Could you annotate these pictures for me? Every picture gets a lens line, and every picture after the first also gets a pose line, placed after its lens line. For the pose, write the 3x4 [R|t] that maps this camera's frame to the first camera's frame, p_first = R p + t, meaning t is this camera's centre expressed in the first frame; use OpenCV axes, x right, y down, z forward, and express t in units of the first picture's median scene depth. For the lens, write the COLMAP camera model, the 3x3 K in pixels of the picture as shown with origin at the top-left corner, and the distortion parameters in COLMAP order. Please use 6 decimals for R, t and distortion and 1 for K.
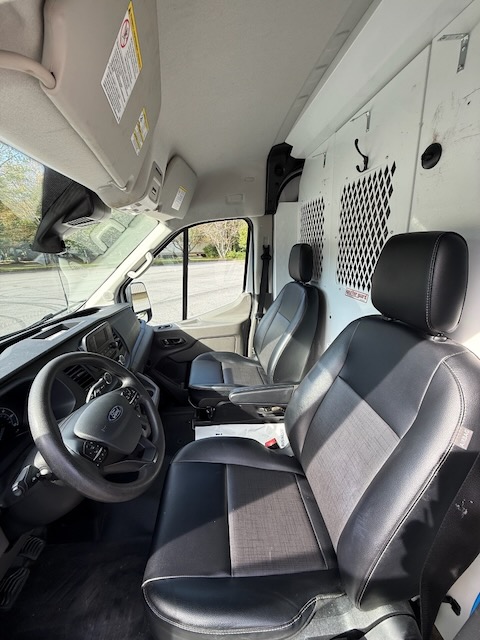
lens RADIAL K [[255.1, 0, 240.0], [0, 255.1, 320.0], [0, 0, 1]] dist [0.002164, 0.000381]
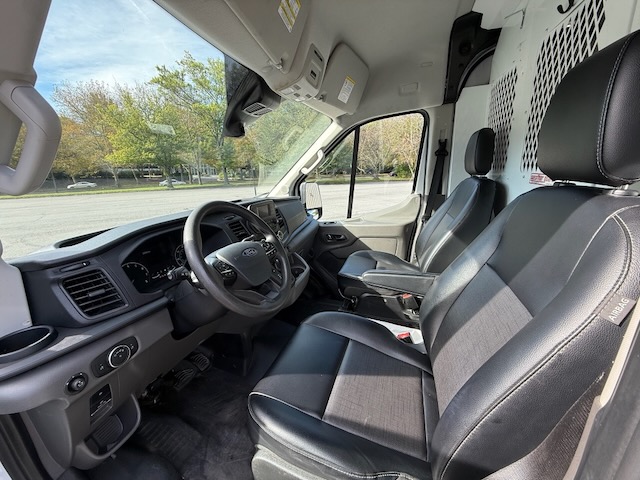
lens RADIAL K [[255.1, 0, 317.9], [0, 255.1, 240.5], [0, 0, 1]] dist [0.002164, 0.000381]
pose [[0.911795, 0.109399, -0.395806, 0.116200], [-0.108051, 0.993811, 0.025774, 0.102954], [0.396176, 0.019267, 0.917972, 0.010091]]
